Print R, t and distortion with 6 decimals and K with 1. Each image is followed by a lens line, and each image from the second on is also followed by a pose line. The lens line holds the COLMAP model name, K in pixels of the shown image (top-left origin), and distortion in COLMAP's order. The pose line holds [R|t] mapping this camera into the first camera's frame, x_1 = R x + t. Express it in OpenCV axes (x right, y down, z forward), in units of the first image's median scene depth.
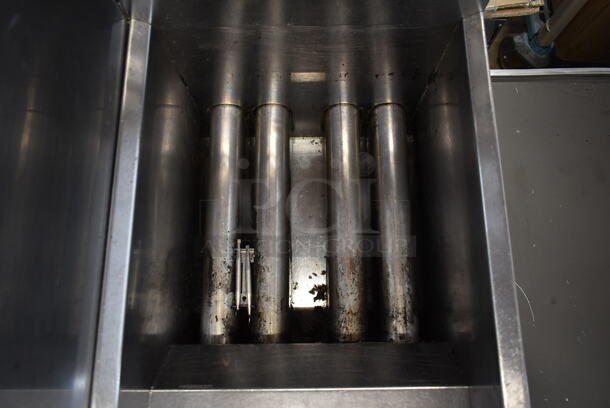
lens RADIAL K [[466.2, 0, 305.0], [0, 466.2, 204.0], [0, 0, 1]] dist [-0.020943, 0.004254]
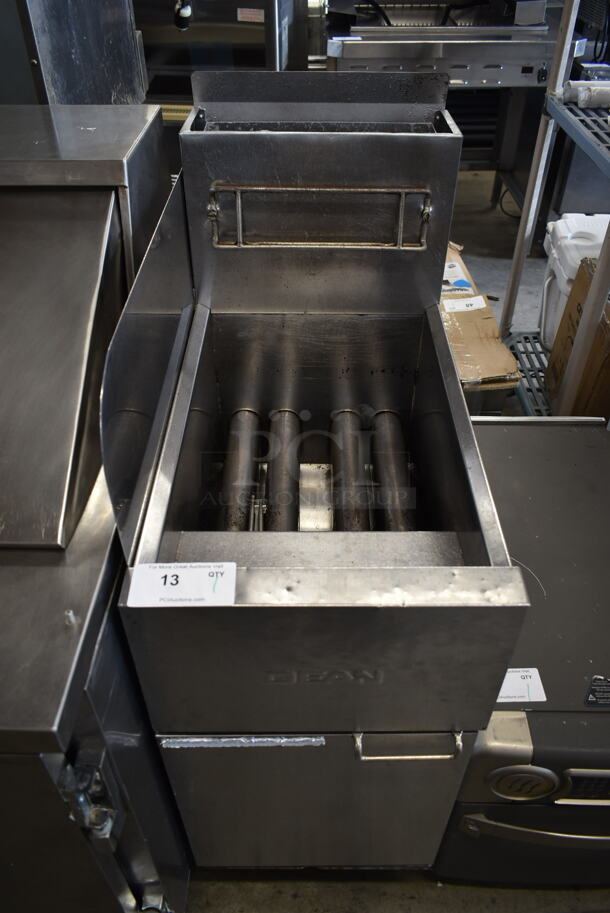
lens RADIAL K [[697.7, 0, 305.2], [0, 697.7, 450.0], [0, 0, 1]] dist [-0.020943, 0.004254]
pose [[0.999819, 0.018746, 0.003217, -0.027313], [-0.013720, 0.827964, -0.560614, 0.926897], [-0.013172, 0.560468, 0.828071, -0.427941]]
